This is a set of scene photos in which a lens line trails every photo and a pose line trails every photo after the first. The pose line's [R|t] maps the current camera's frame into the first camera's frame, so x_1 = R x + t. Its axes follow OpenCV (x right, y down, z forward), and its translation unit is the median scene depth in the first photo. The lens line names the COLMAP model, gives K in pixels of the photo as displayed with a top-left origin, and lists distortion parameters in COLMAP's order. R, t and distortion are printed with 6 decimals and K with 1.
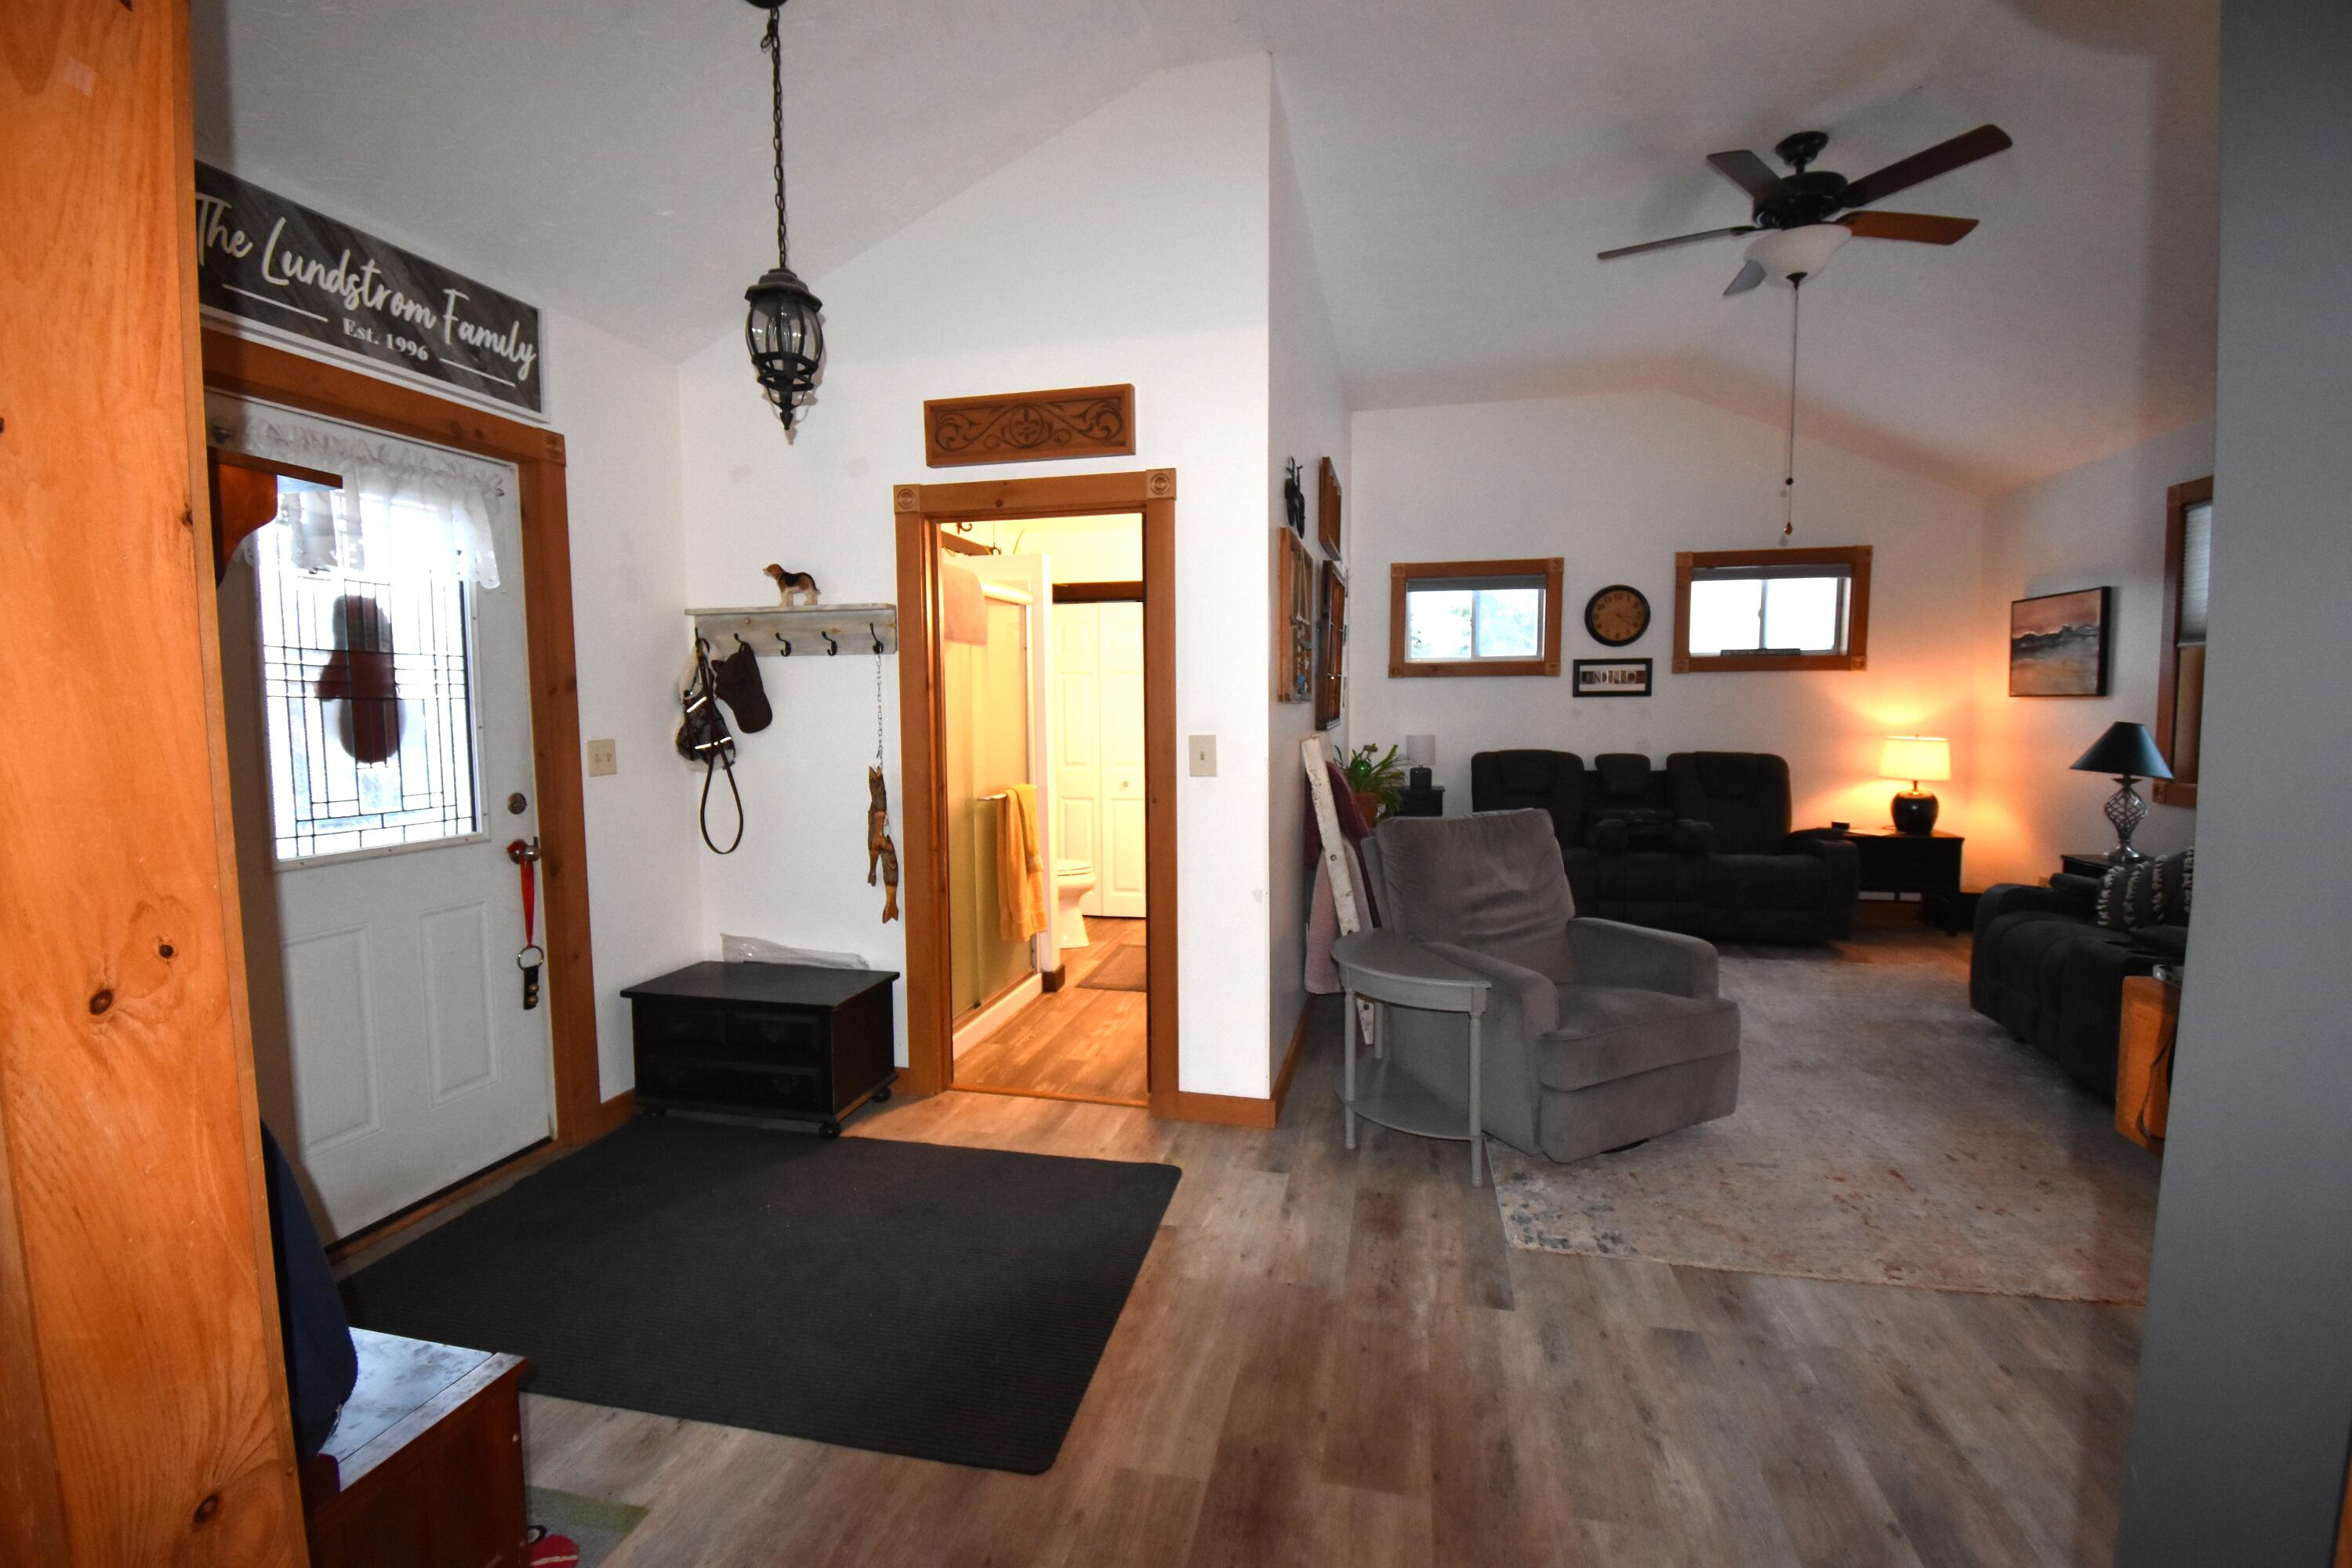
lens RADIAL K [[1031.9, 0, 1173.1], [0, 1031.9, 780.7], [0, 0, 1]] dist [0.020524, -0.025863]
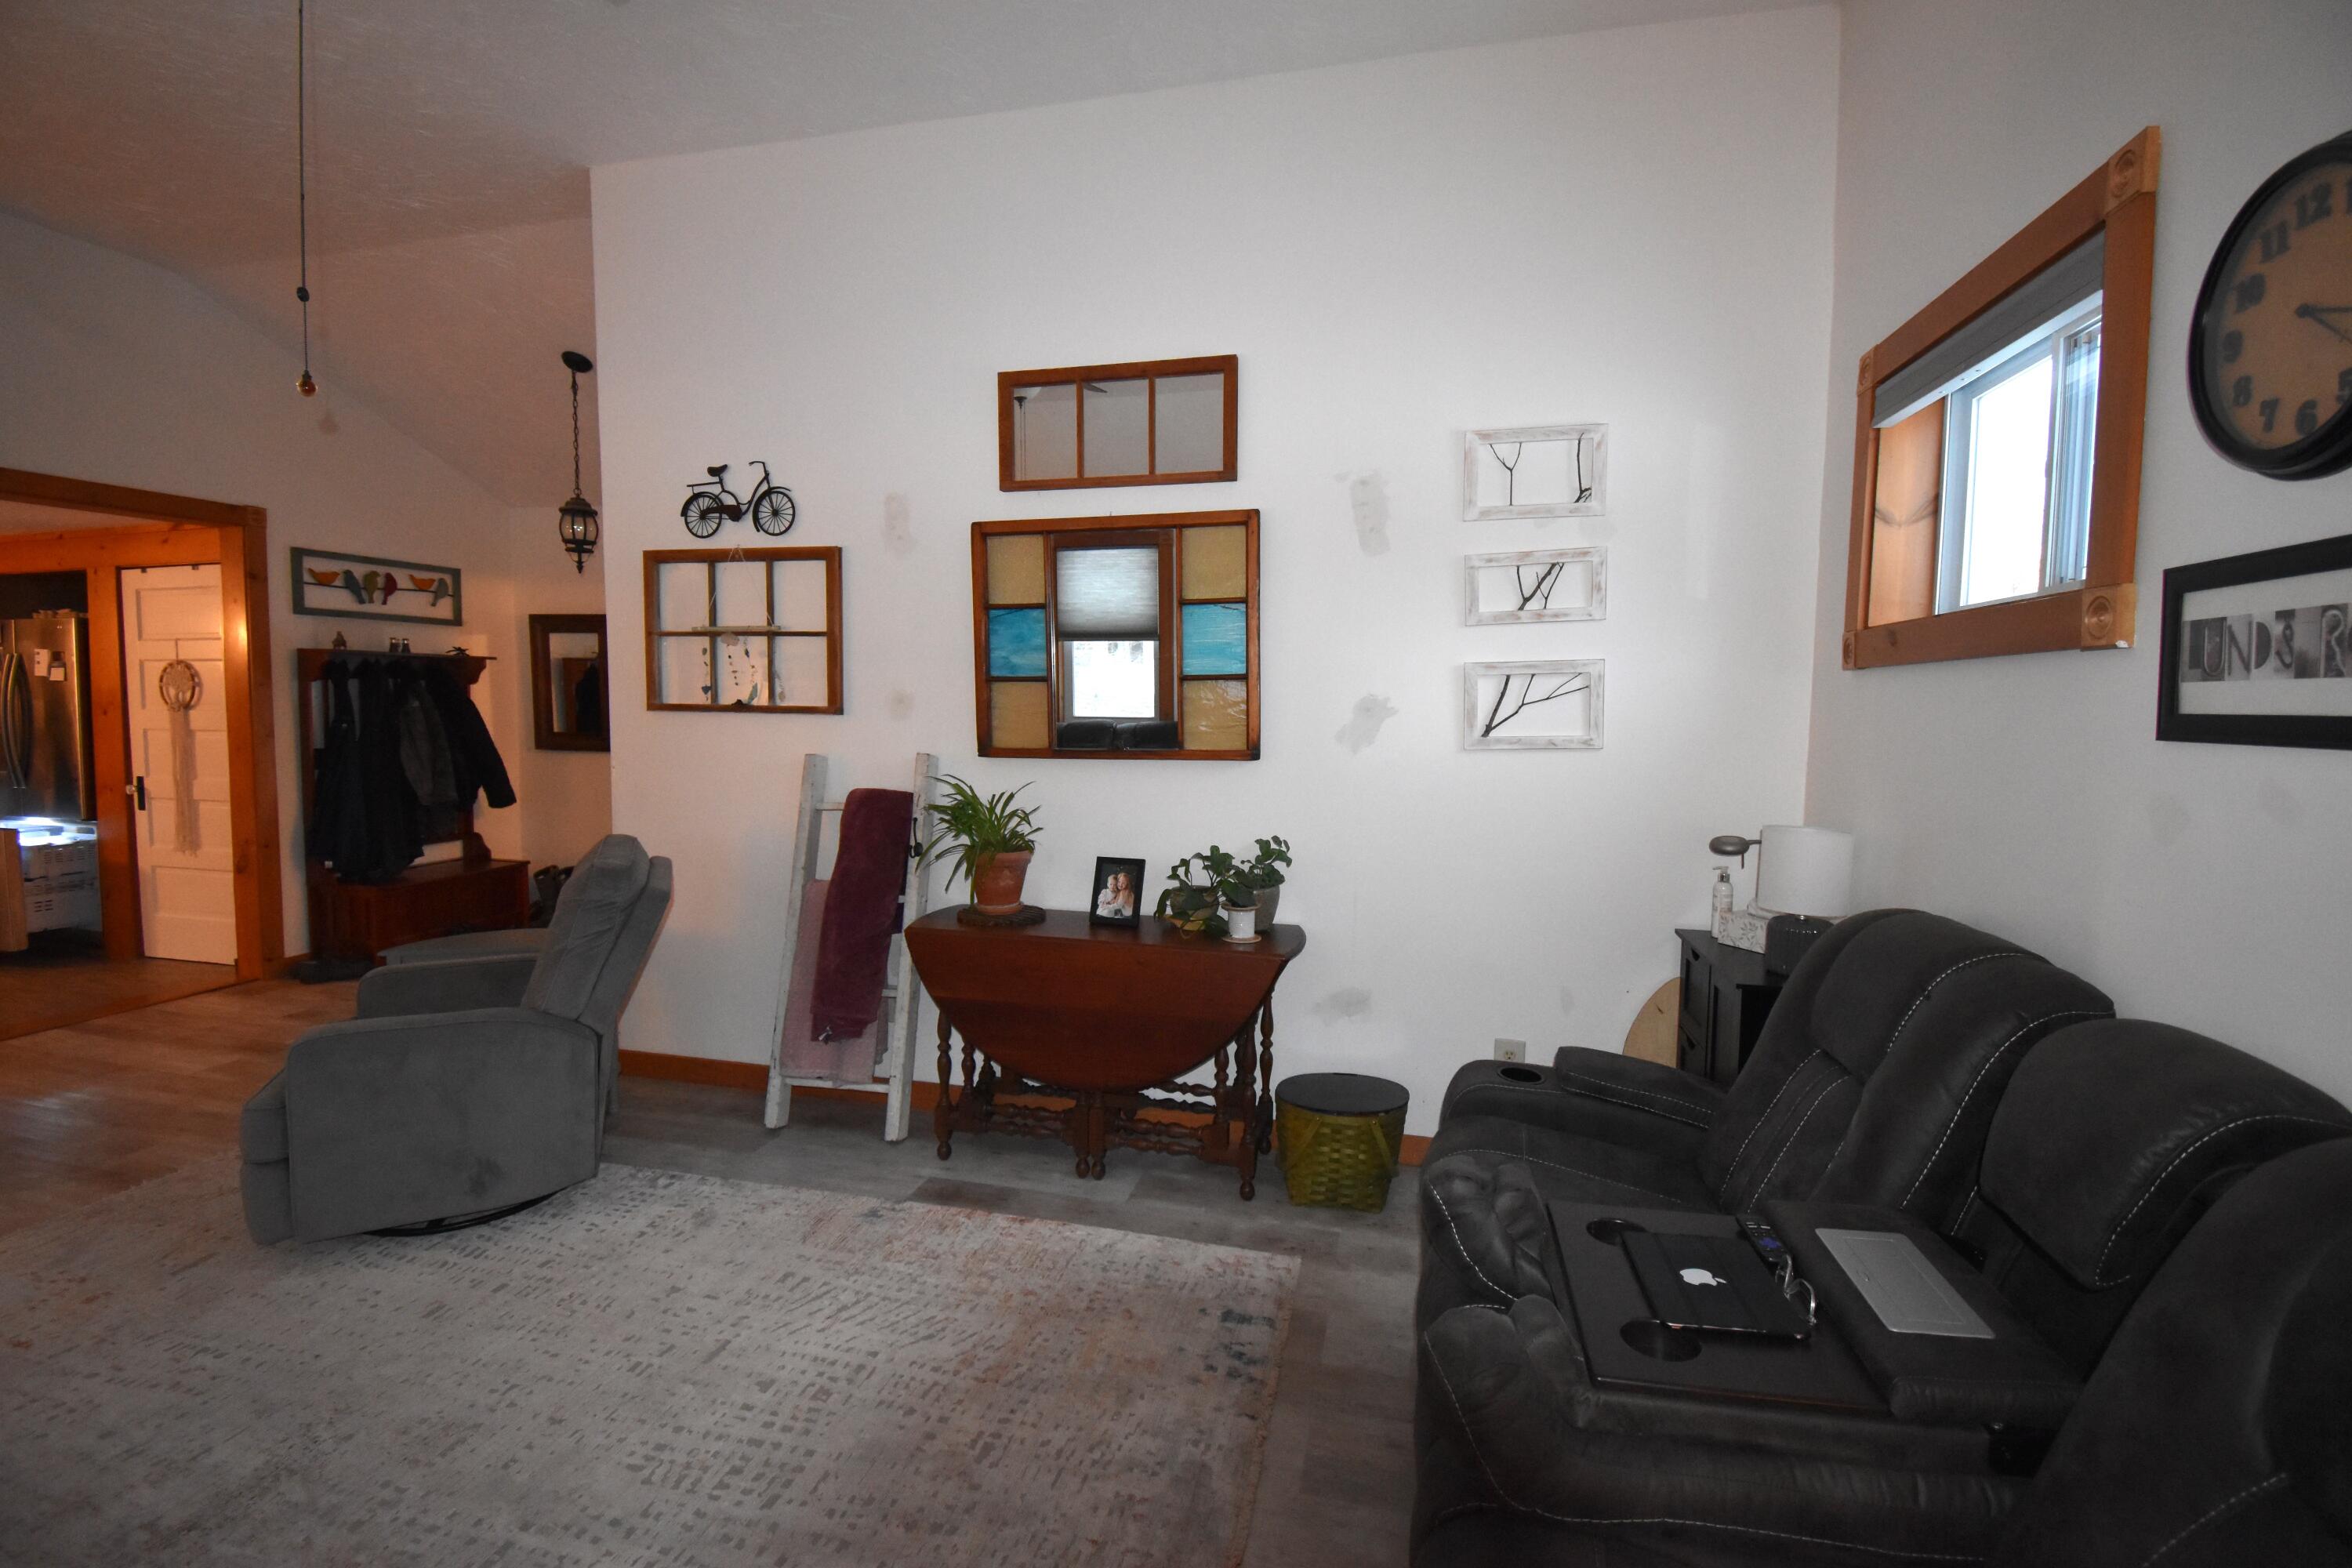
lens RADIAL K [[1031.9, 0, 1173.1], [0, 1031.9, 780.7], [0, 0, 1]] dist [0.020524, -0.025863]
pose [[-0.012813, 0.081736, -0.996572, 0.727341], [-0.087051, 0.992778, 0.082544, -0.086131], [0.996121, 0.087810, -0.005605, 0.949447]]
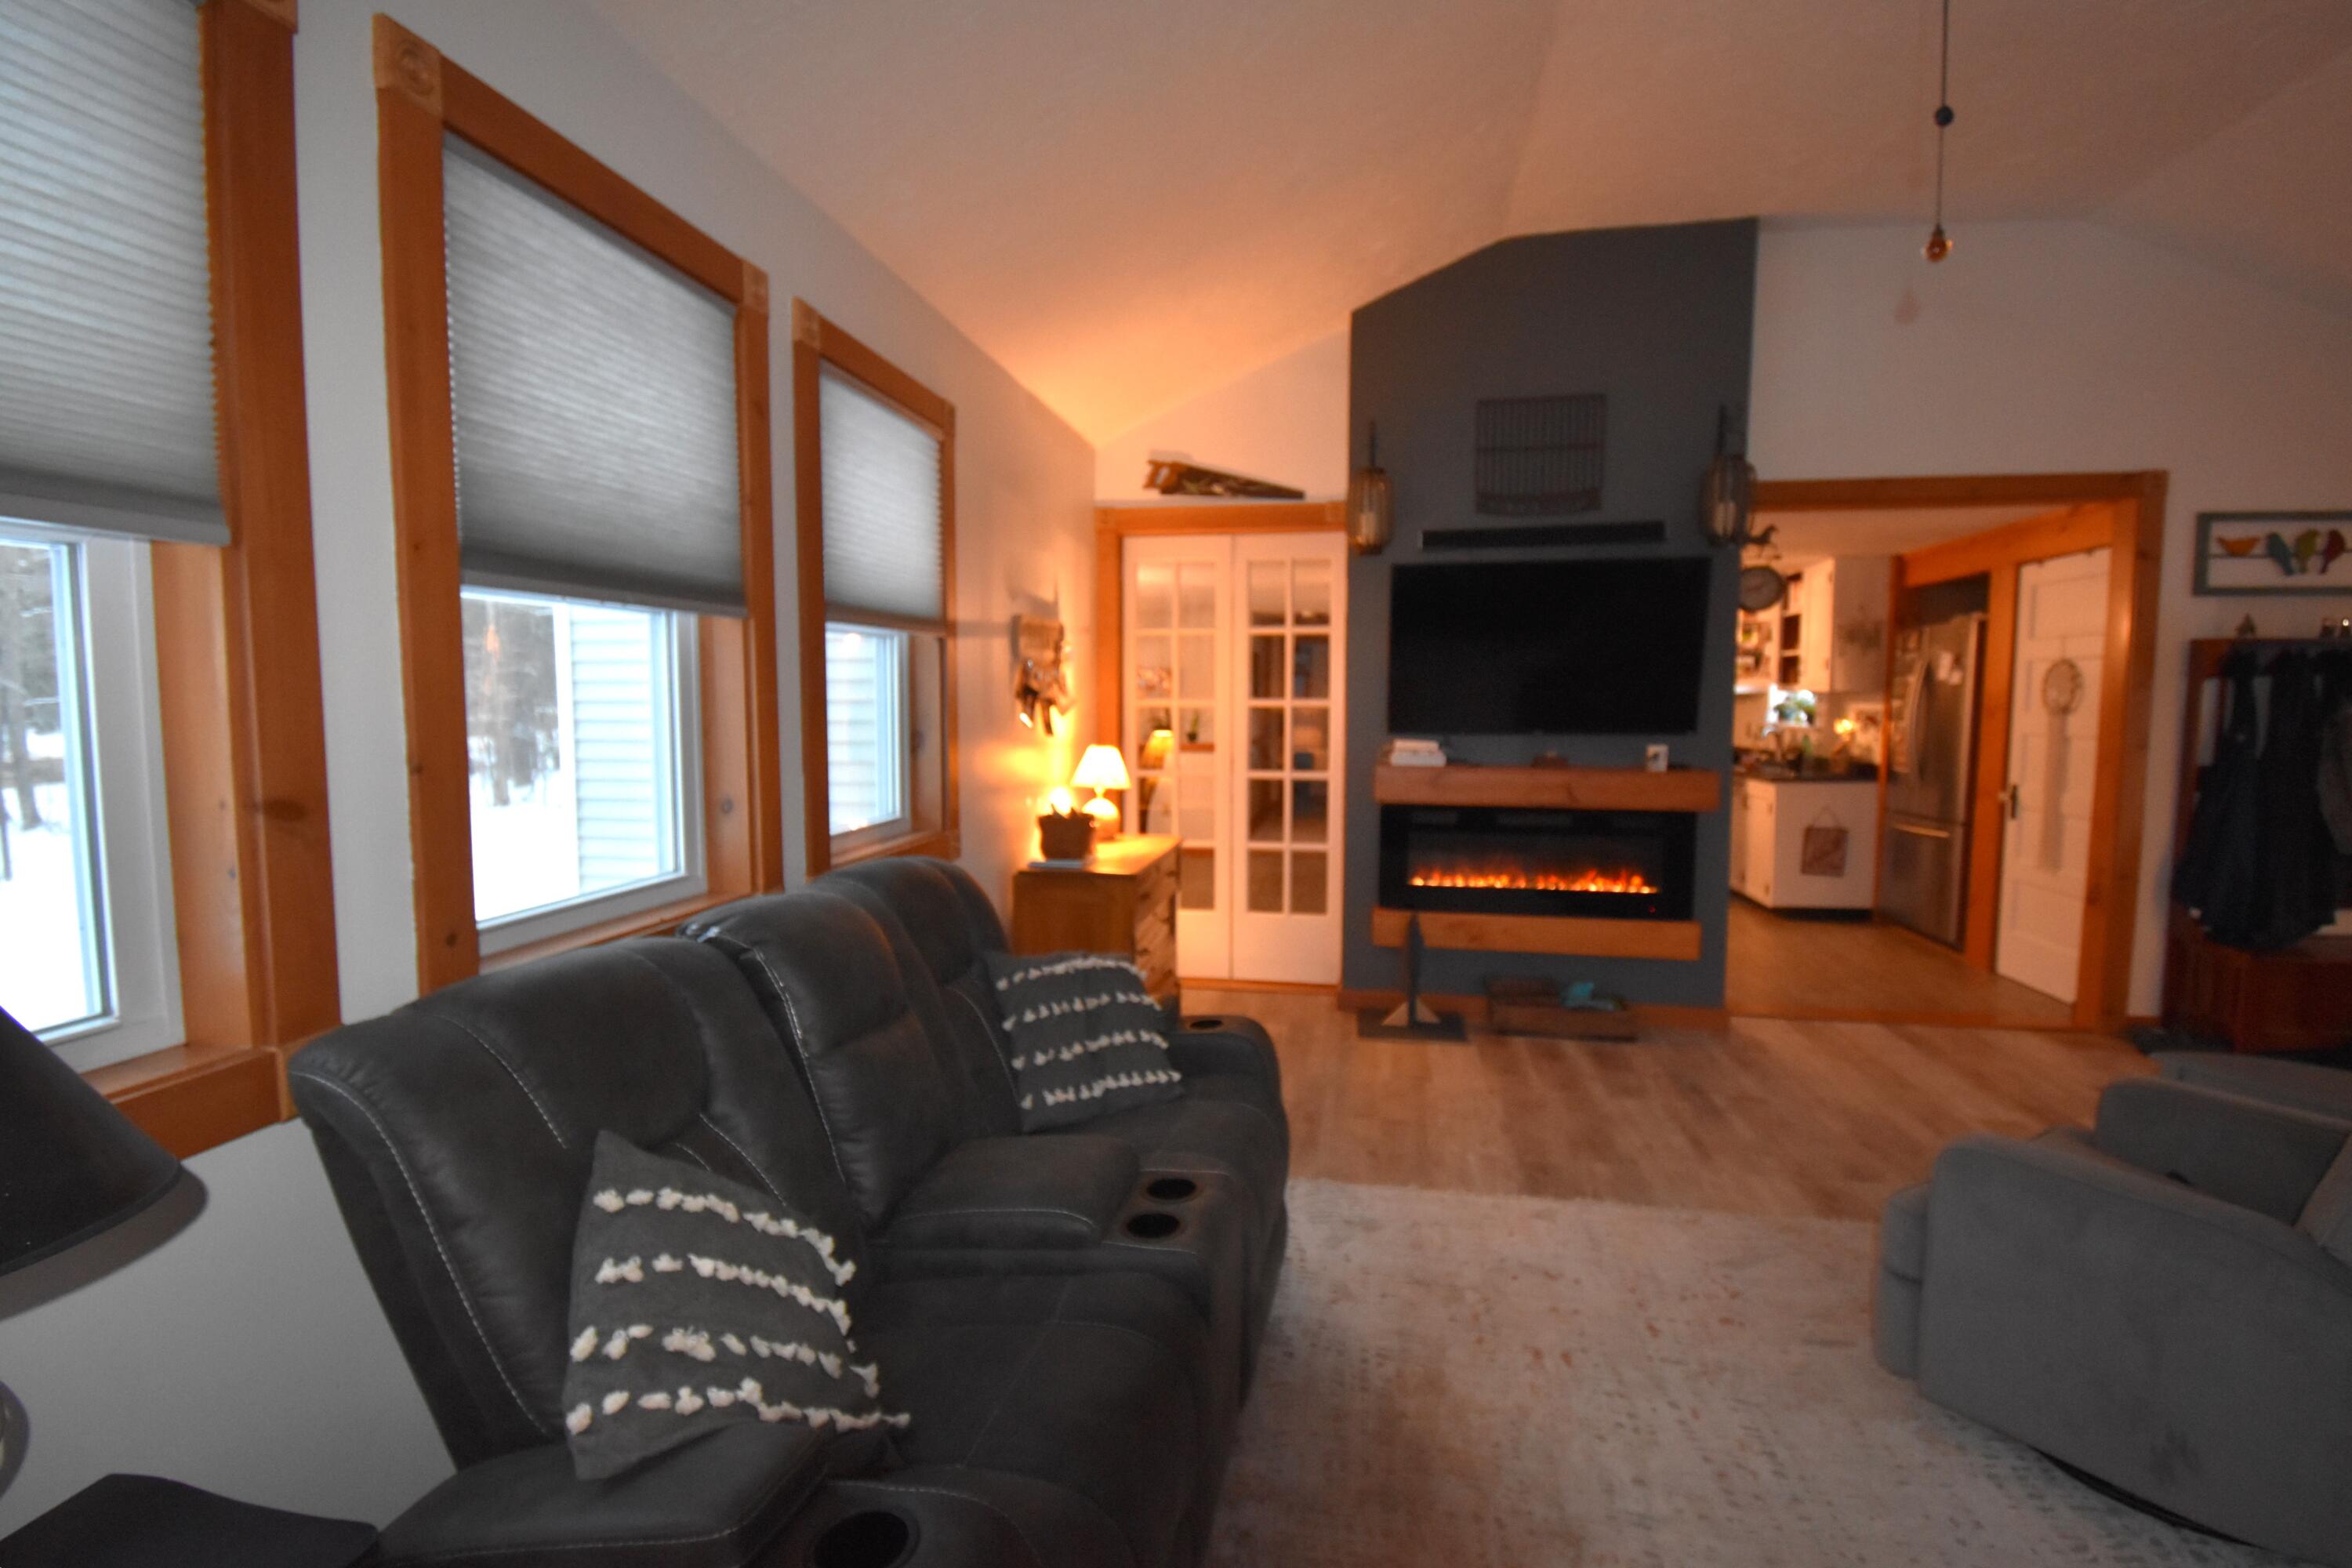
lens RADIAL K [[1108.9, 0, 1172.6], [0, 1108.9, 778.2], [0, 0, 1]] dist [0.019808, -0.026966]
pose [[-0.998811, 0.006645, -0.048296, 0.575133], [-0.000796, 0.988313, 0.152439, -0.080911], [0.048744, 0.152296, -0.987132, 0.914201]]
